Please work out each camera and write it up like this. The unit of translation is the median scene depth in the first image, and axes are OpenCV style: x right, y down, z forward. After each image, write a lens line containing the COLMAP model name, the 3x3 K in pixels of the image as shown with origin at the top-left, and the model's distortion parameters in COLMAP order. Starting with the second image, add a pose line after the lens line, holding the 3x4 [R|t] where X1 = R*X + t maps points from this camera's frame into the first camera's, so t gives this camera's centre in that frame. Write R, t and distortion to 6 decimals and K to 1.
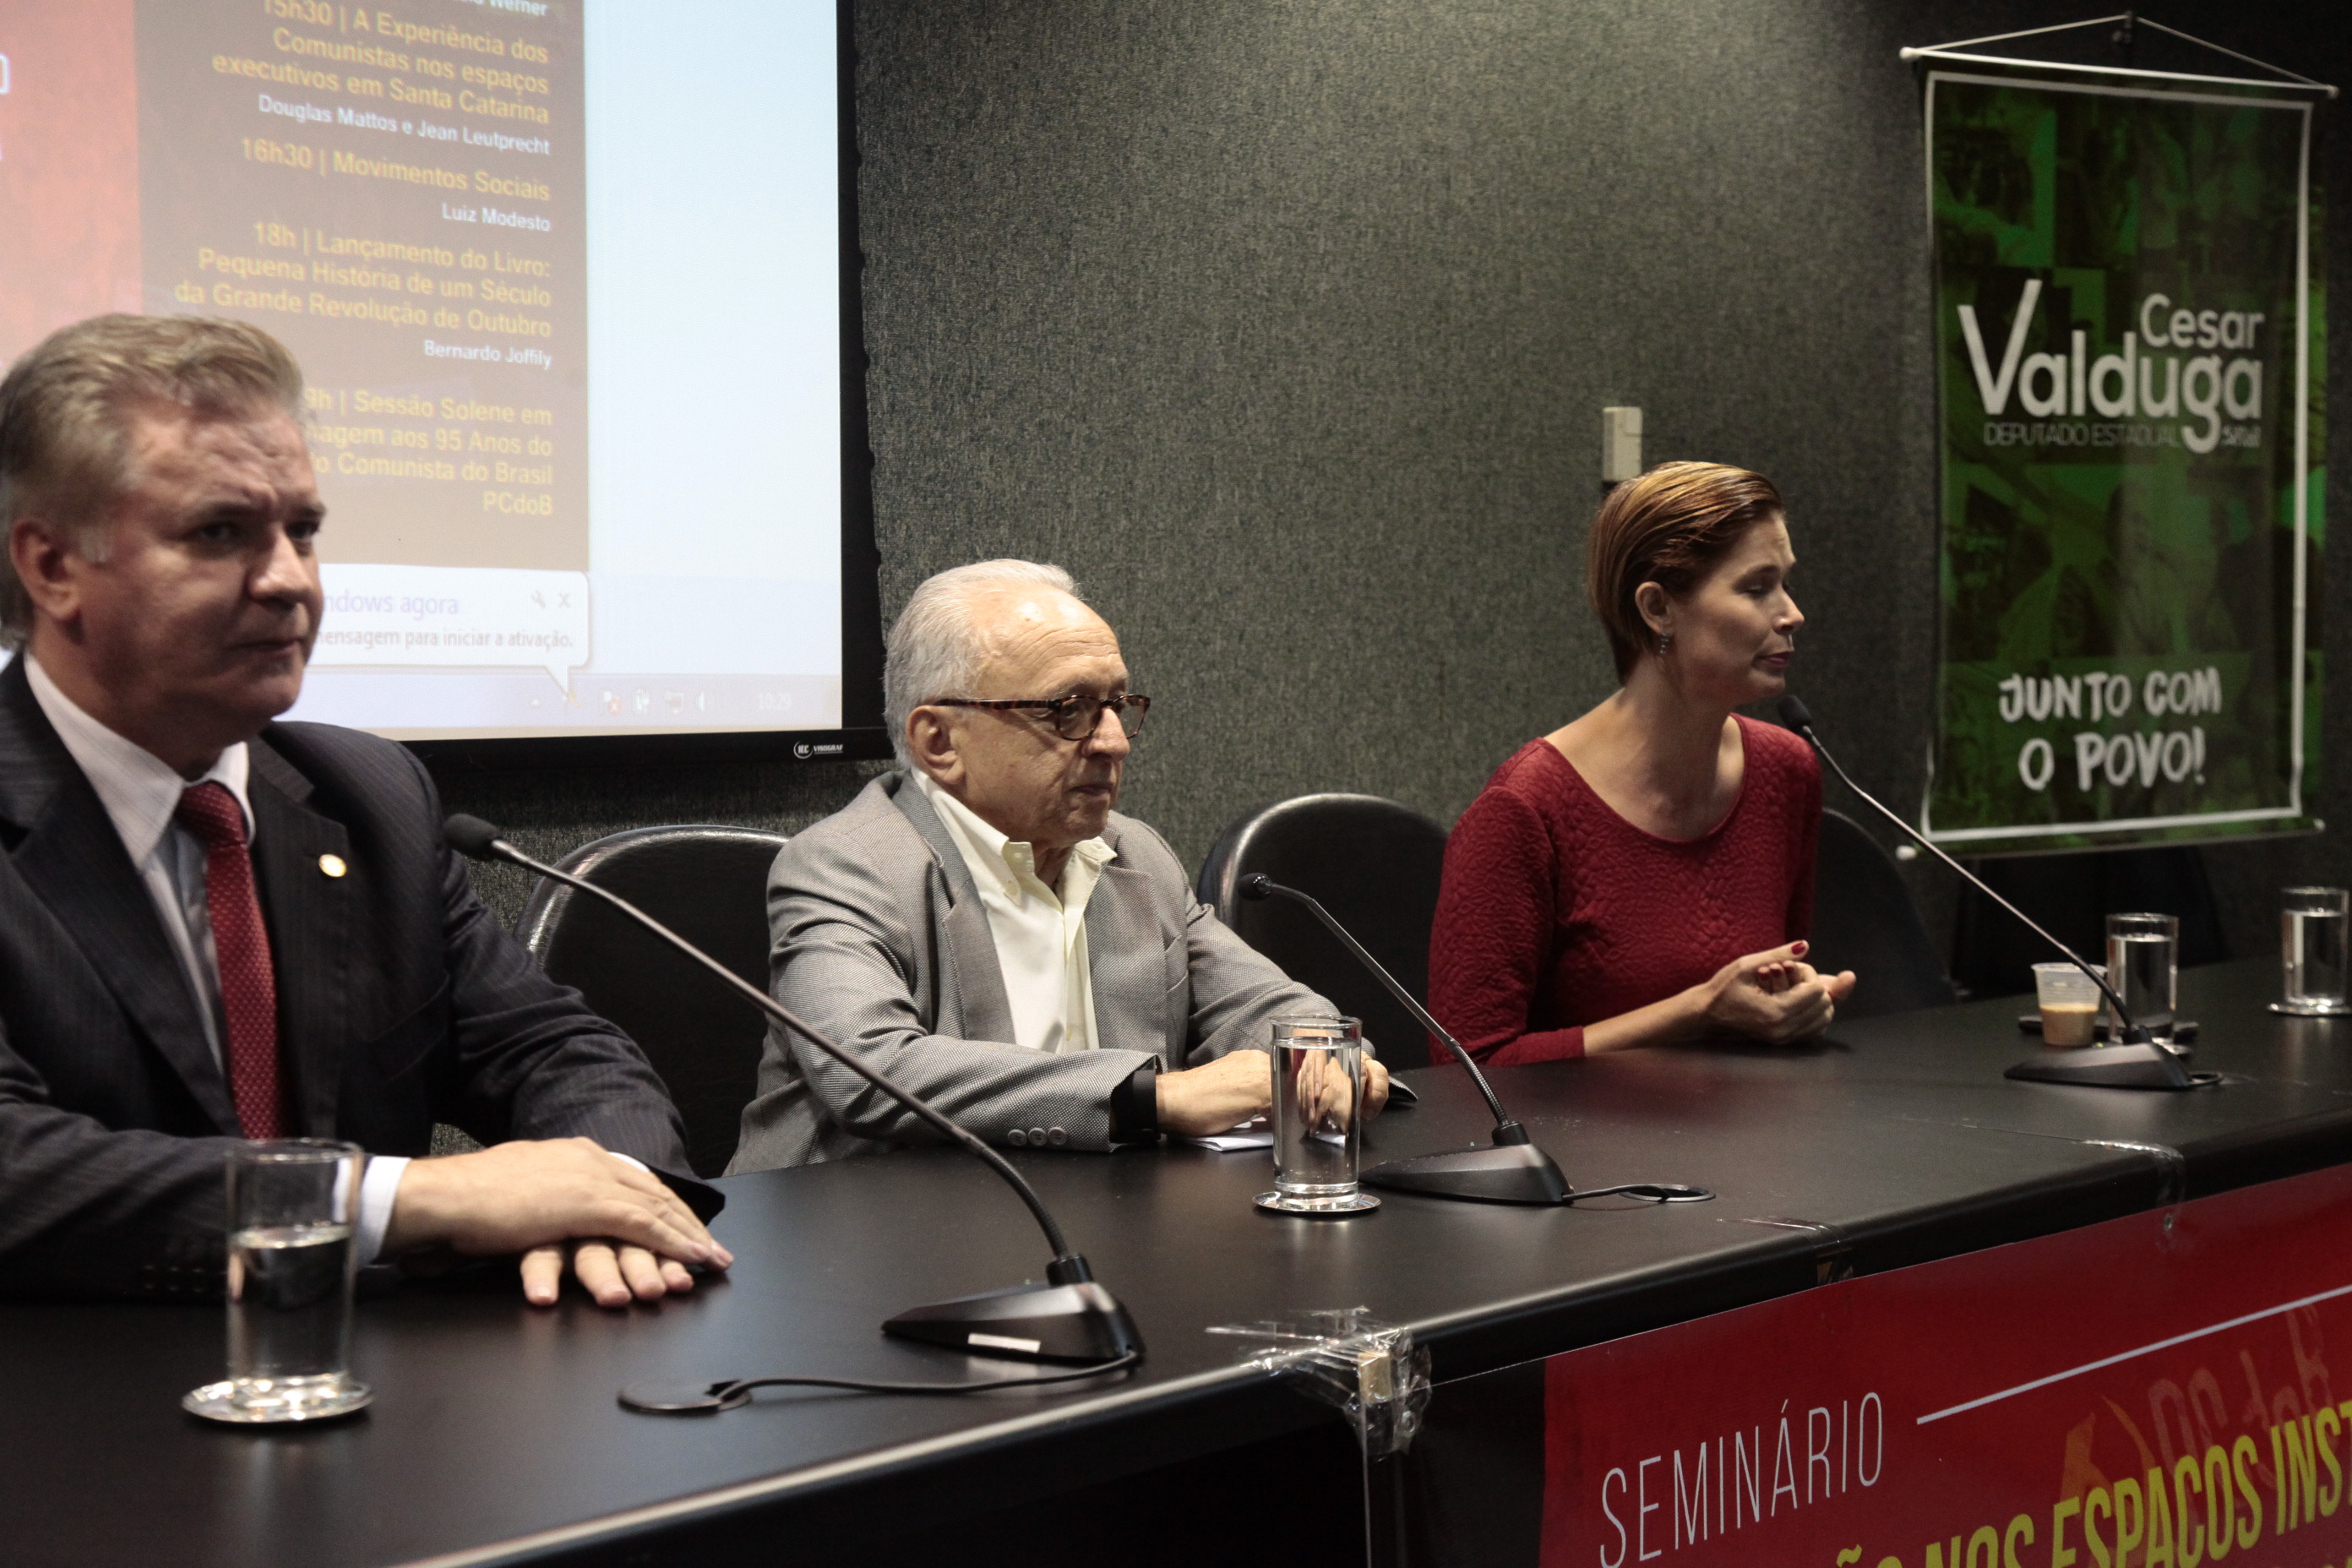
lens RADIAL K [[3637.6, 0, 1187.7], [0, 3637.6, 807.4], [0, 0, 1]] dist [0.142892, 0.000000]
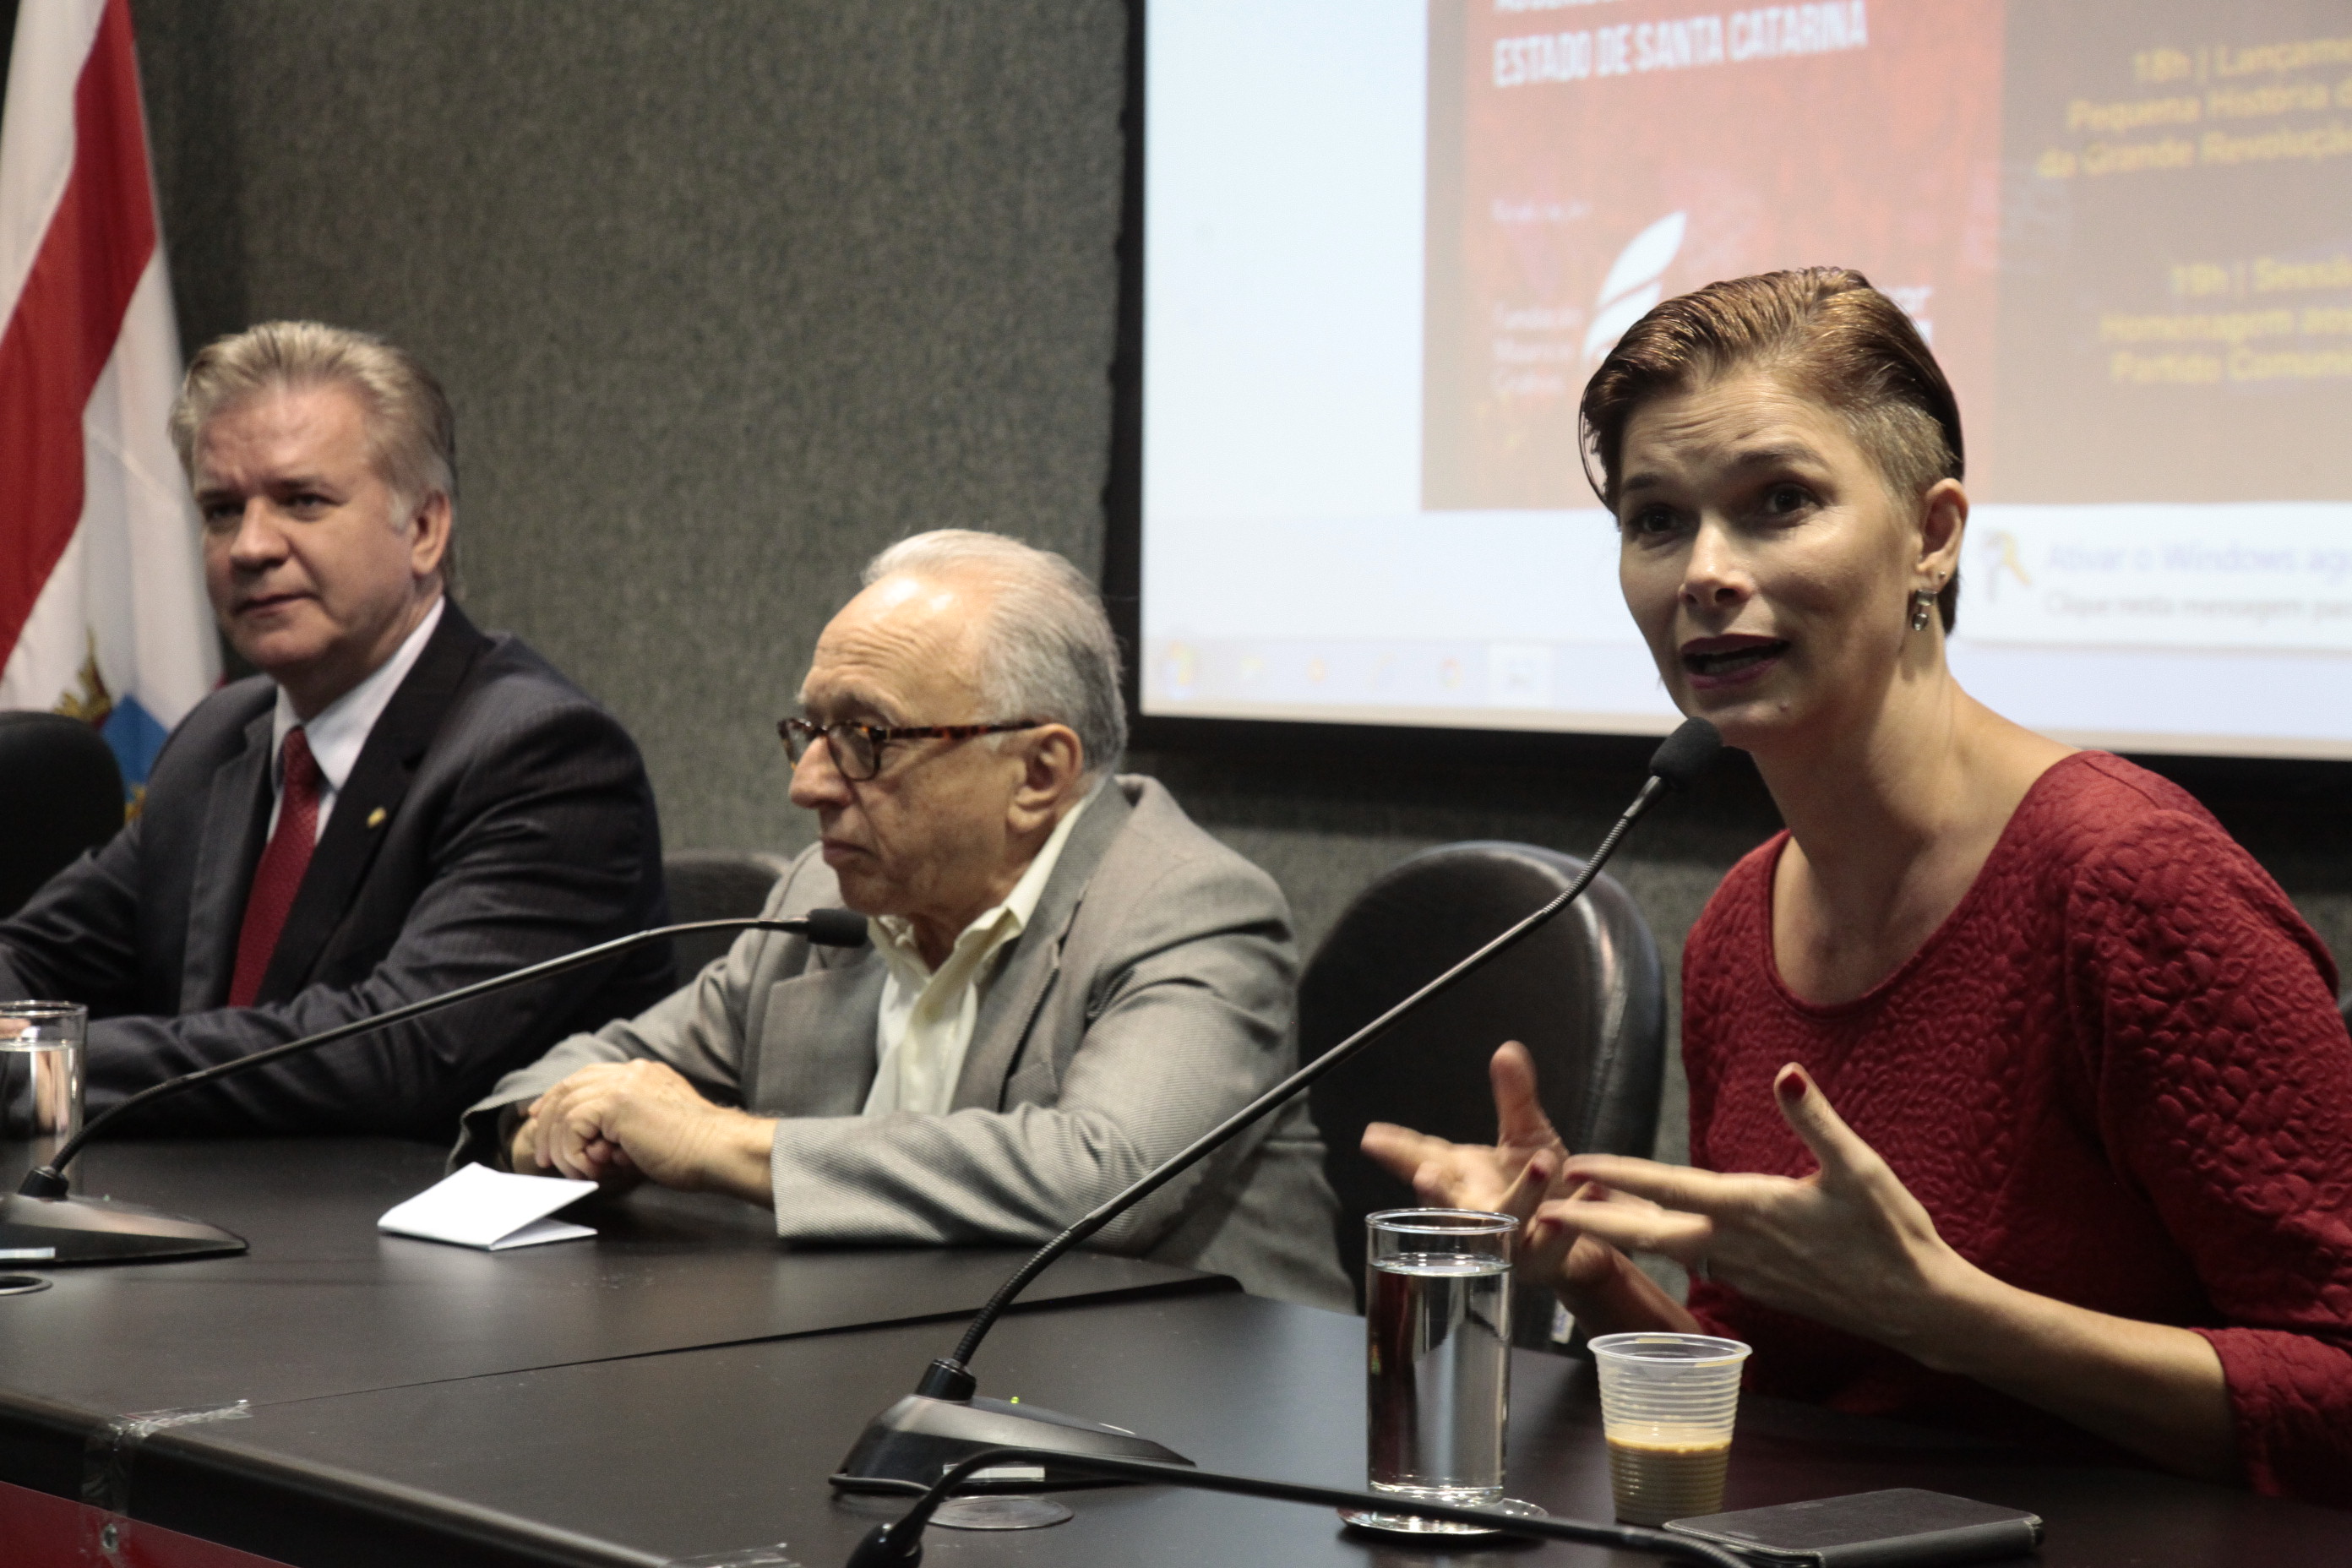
lens RADIAL K [[5222.4, 0, 1114.2], [0, 5222.4, 777.9], [0, 0, 1]] dist [0.323651, 0.000000]
pose [[-0.203907, 0.031186, -0.978493, 0.797060], [-0.050164, 0.997847, 0.042257, -0.044172], [0.977704, 0.057702, -0.201903, 0.957171]]
